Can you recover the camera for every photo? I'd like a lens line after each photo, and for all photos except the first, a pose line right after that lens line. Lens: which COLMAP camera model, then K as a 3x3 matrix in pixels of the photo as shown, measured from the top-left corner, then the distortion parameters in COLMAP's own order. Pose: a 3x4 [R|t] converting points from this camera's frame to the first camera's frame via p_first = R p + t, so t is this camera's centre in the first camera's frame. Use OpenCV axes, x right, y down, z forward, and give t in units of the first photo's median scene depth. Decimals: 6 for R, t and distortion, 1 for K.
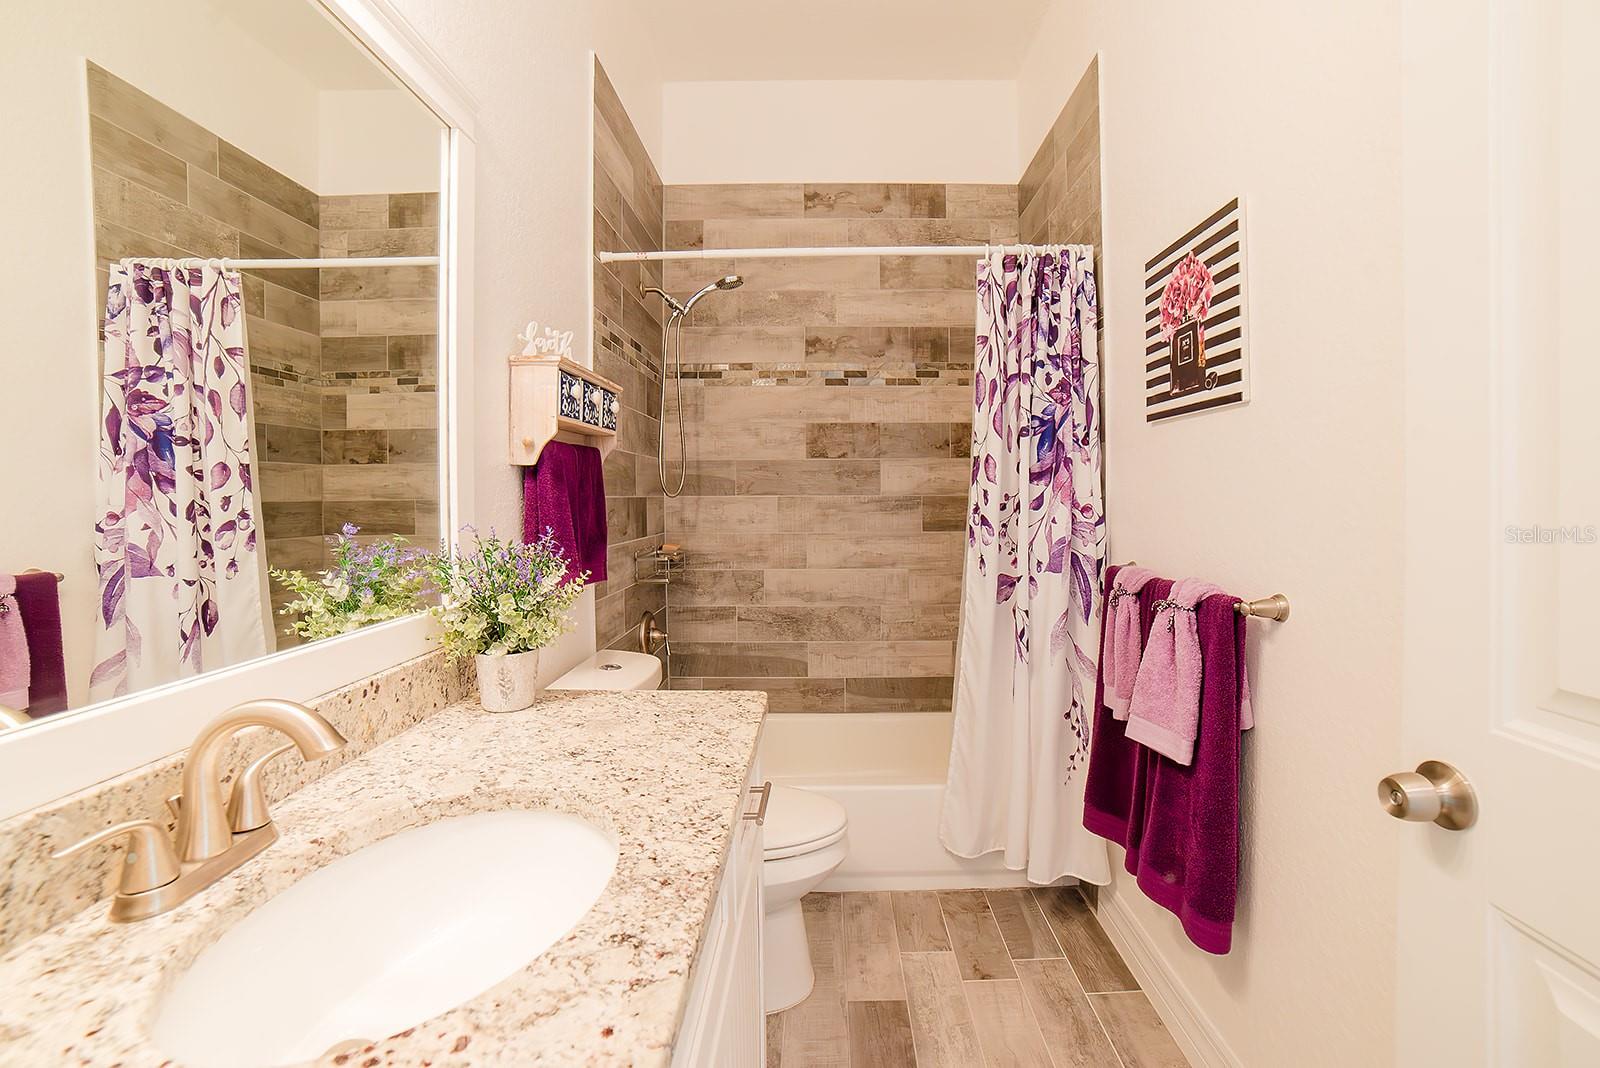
lens RADIAL K [[696.9, 0, 832.3], [0, 696.9, 504.9], [0, 0, 1]] dist [-0.086673, 0.040054]
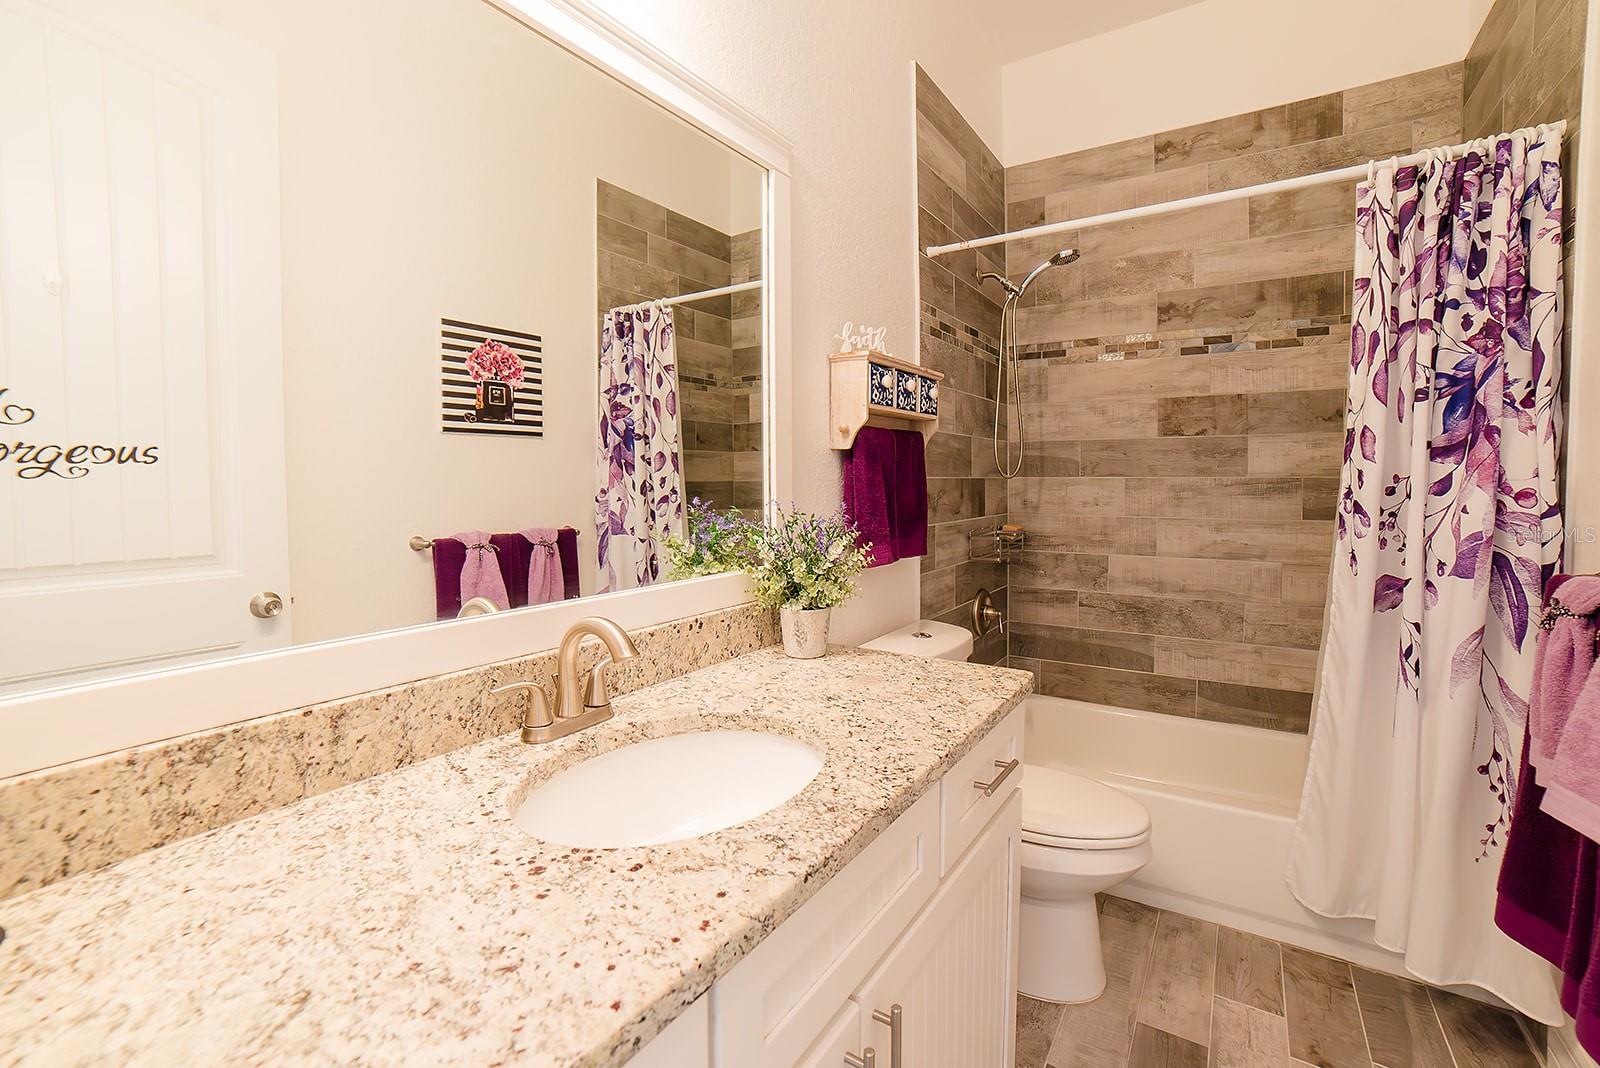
lens RADIAL K [[696.9, 0, 832.3], [0, 696.9, 504.9], [0, 0, 1]] dist [-0.086673, 0.040054]
pose [[0.845384, 0.020542, -0.533764, 0.118256], [-0.006889, 0.999596, 0.027559, 0.002076], [0.534114, -0.019621, 0.845184, 0.007417]]
